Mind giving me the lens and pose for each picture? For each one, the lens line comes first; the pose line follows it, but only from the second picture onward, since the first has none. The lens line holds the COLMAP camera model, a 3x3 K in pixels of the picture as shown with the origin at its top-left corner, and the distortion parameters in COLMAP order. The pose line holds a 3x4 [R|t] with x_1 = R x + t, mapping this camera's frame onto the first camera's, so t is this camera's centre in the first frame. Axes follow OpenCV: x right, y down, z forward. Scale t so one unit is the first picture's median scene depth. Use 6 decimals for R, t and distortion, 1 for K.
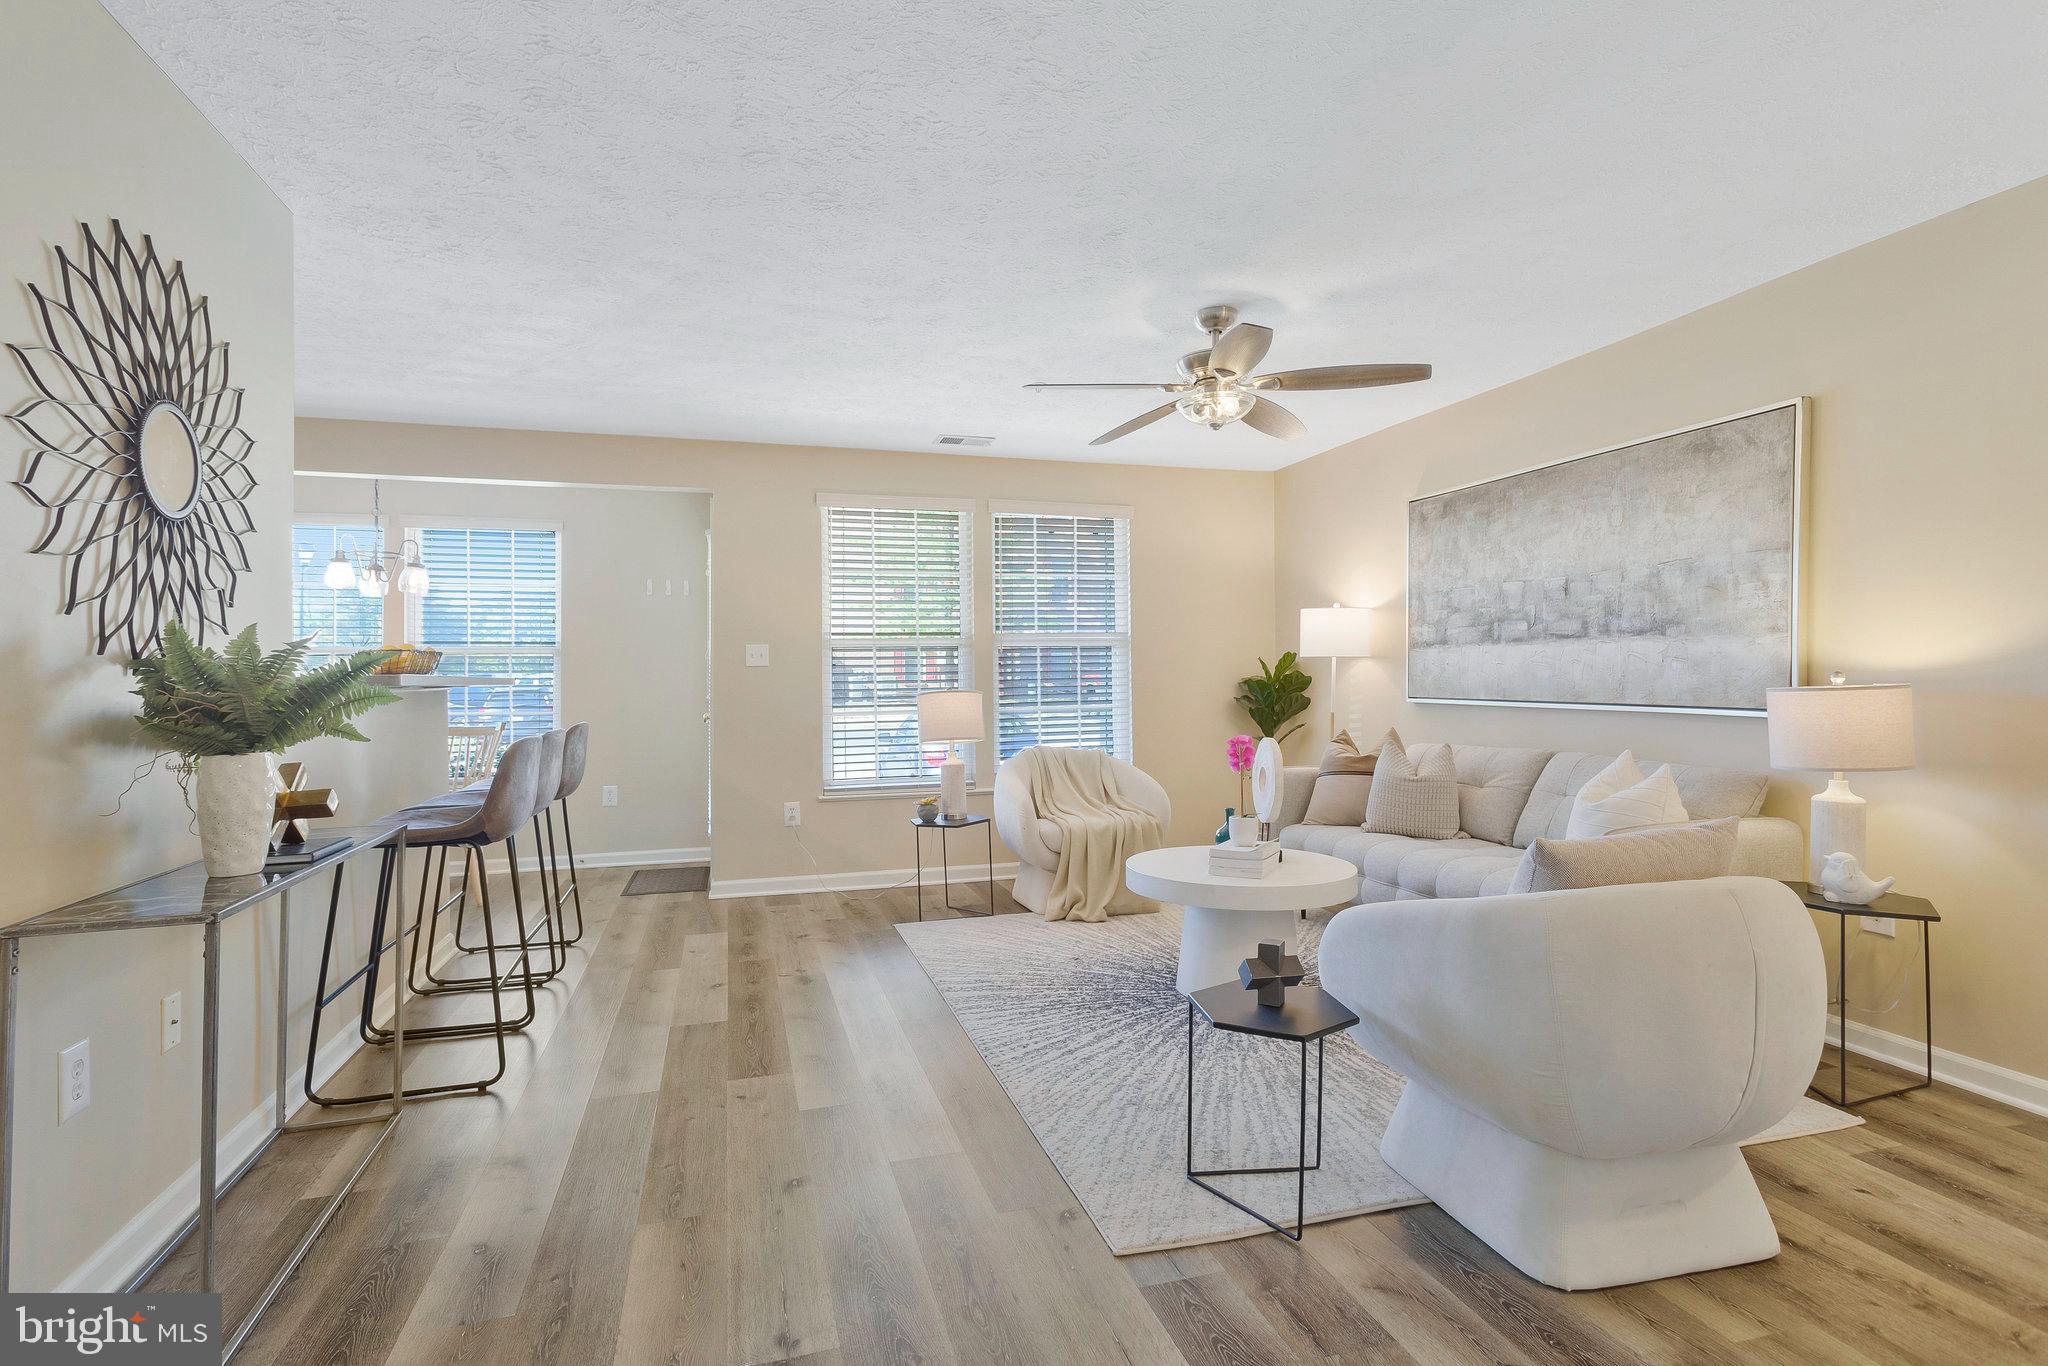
lens RADIAL K [[981.8, 0, 1030.4], [0, 981.8, 639.5], [0, 0, 1]] dist [-0.000132, -0.000632]
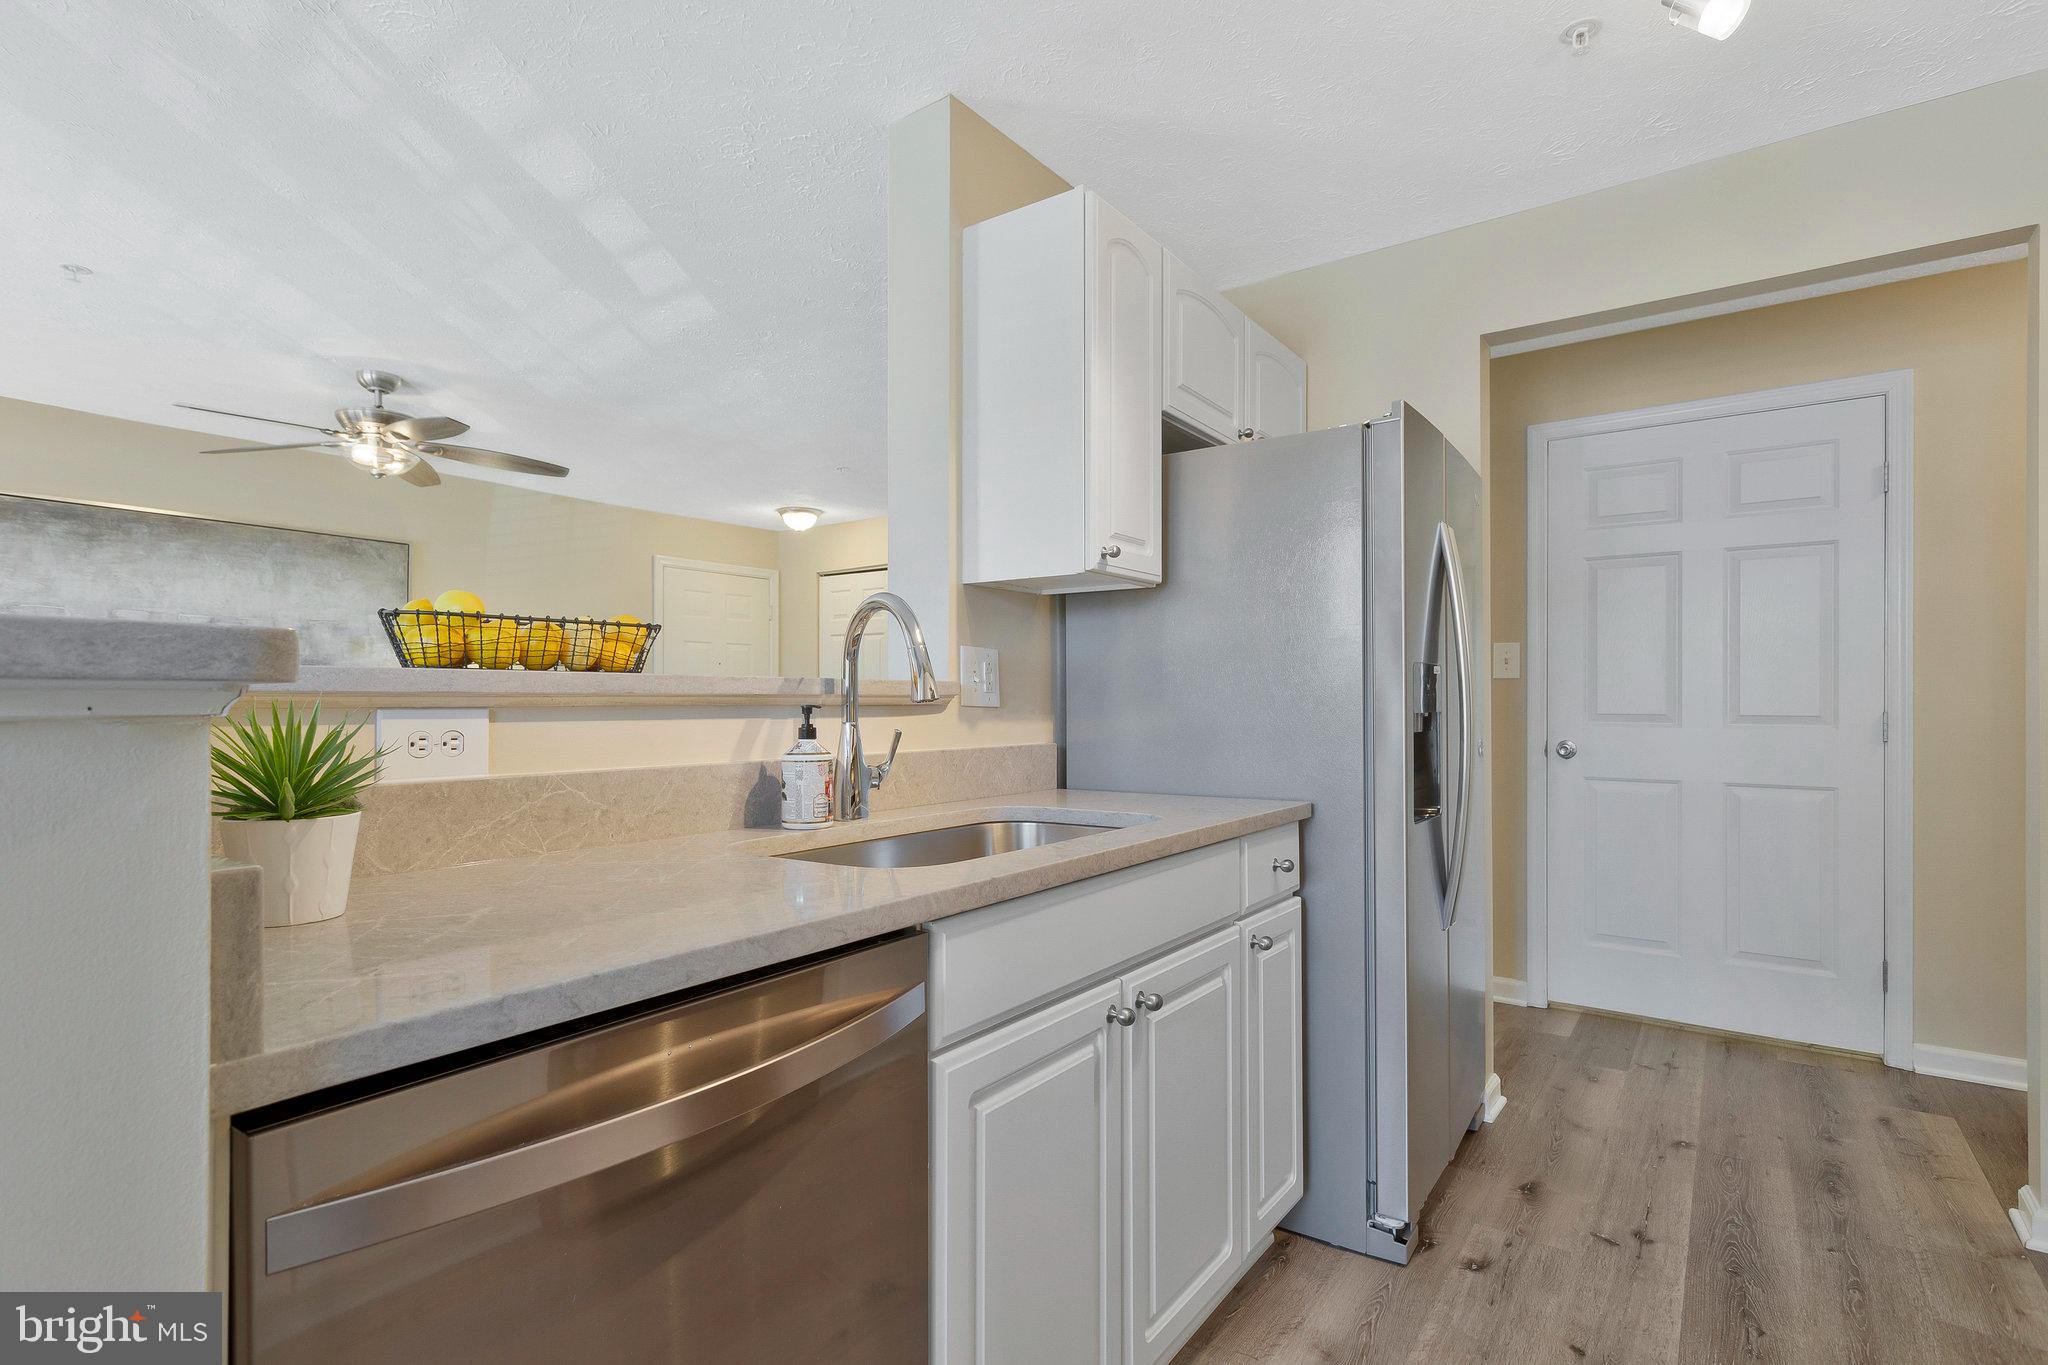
lens RADIAL K [[988.8, 0, 1012.7], [0, 988.8, 692.9], [0, 0, 1]] dist [0.001809, 0.000766]
pose [[-0.606520, 0.014055, 0.794944, -2.013484], [-0.022549, 0.999137, -0.034870, 0.098204], [-0.794748, -0.039074, -0.605680, 1.911296]]
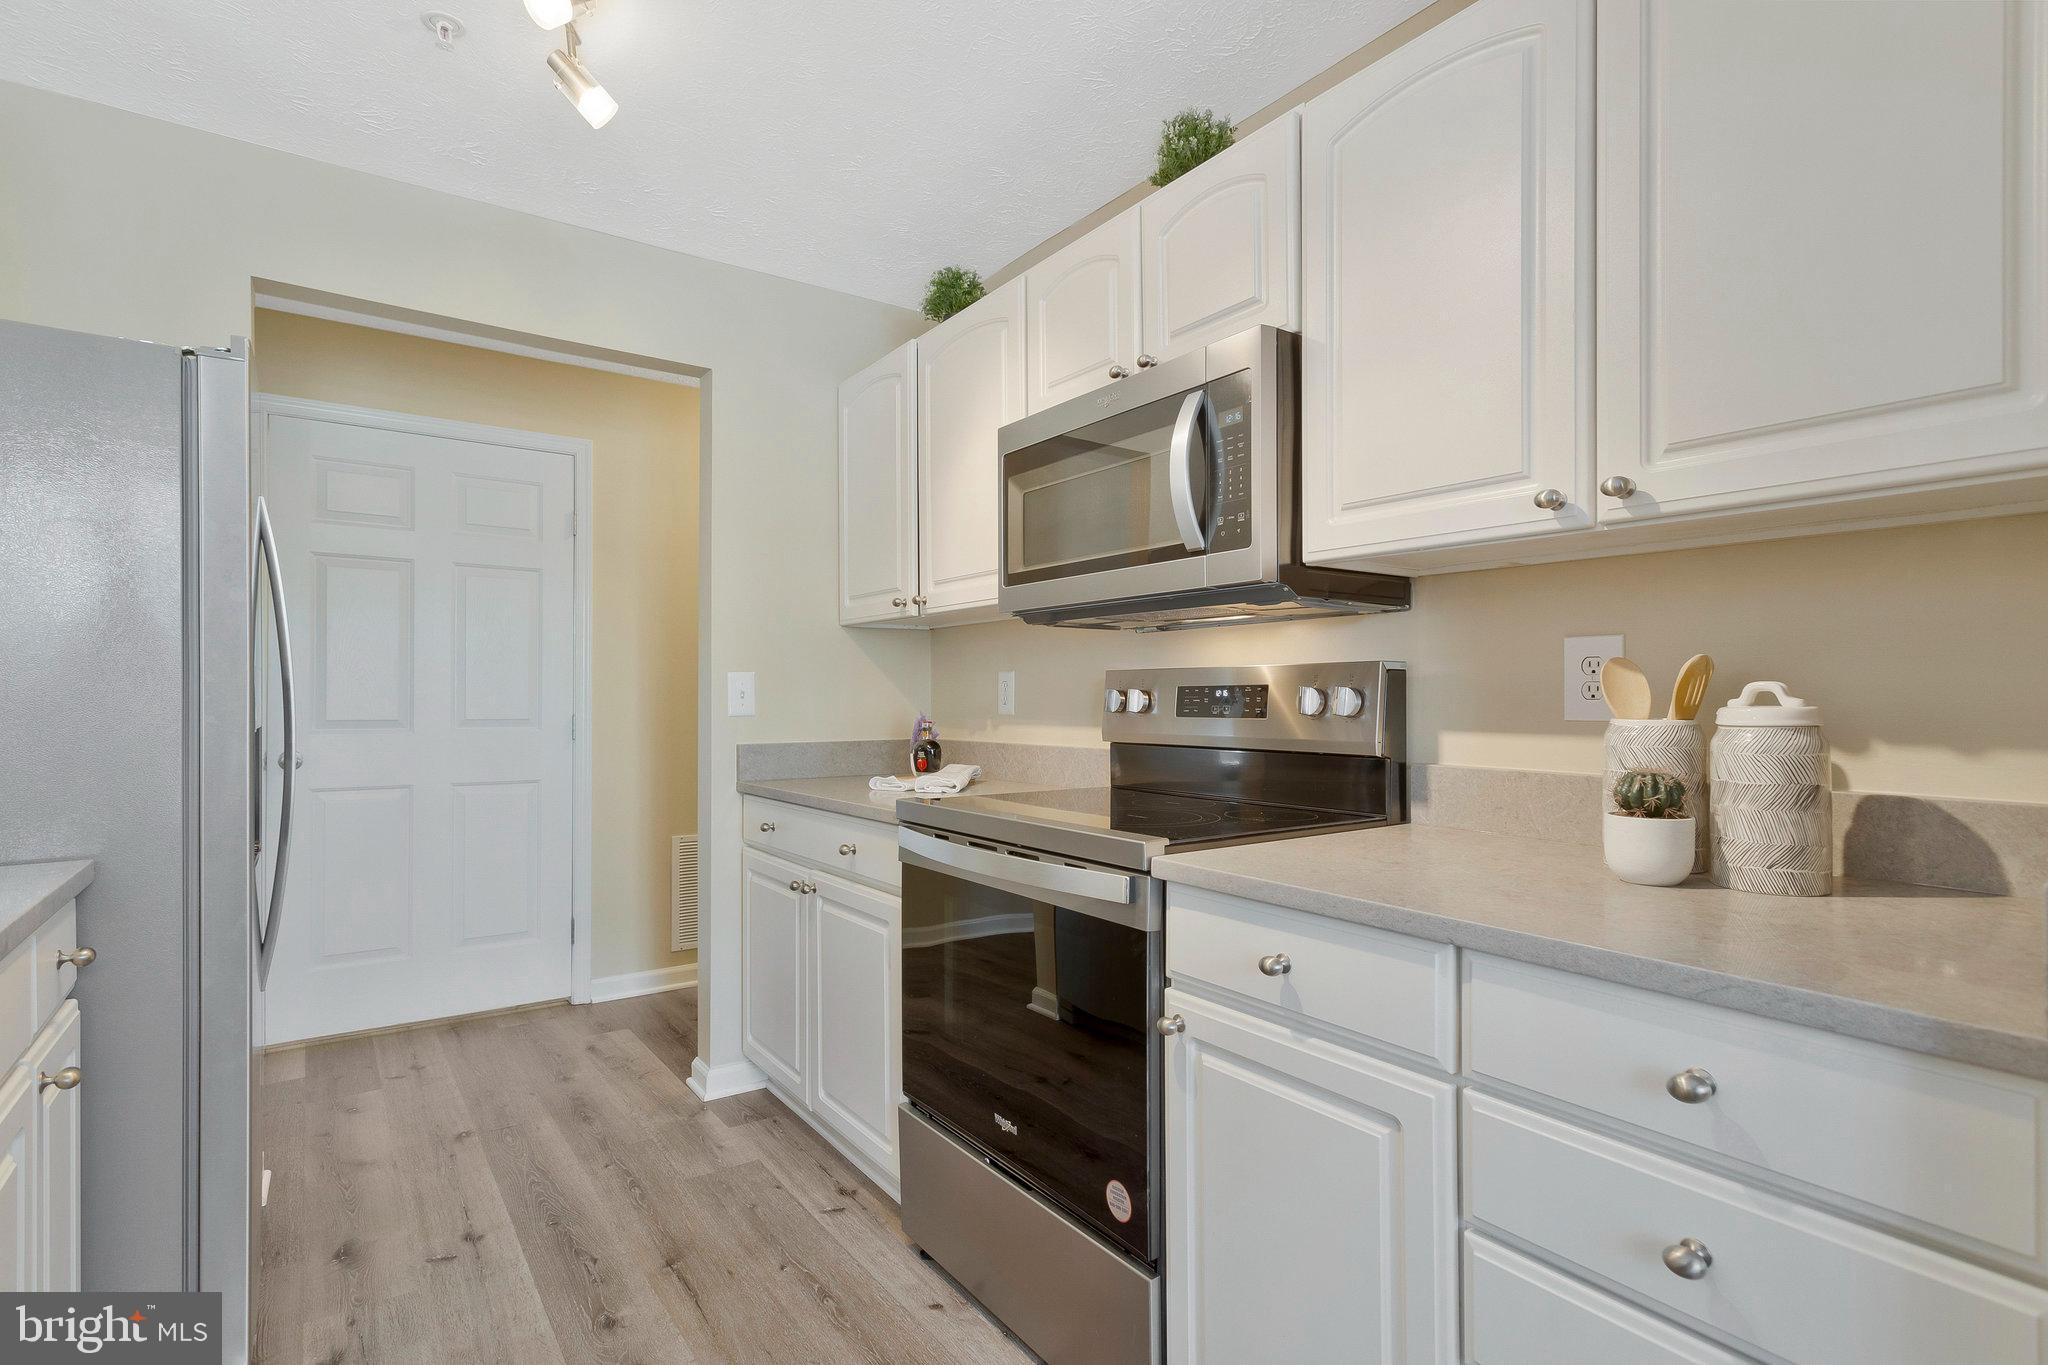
lens RADIAL K [[988.8, 0, 1012.7], [0, 988.8, 692.9], [0, 0, 1]] dist [0.001809, 0.000766]
pose [[-0.945088, 0.006329, -0.326755, -1.777031], [0.019392, 0.999137, -0.036737, 0.086235], [0.326241, -0.041056, -0.944395, 1.946709]]
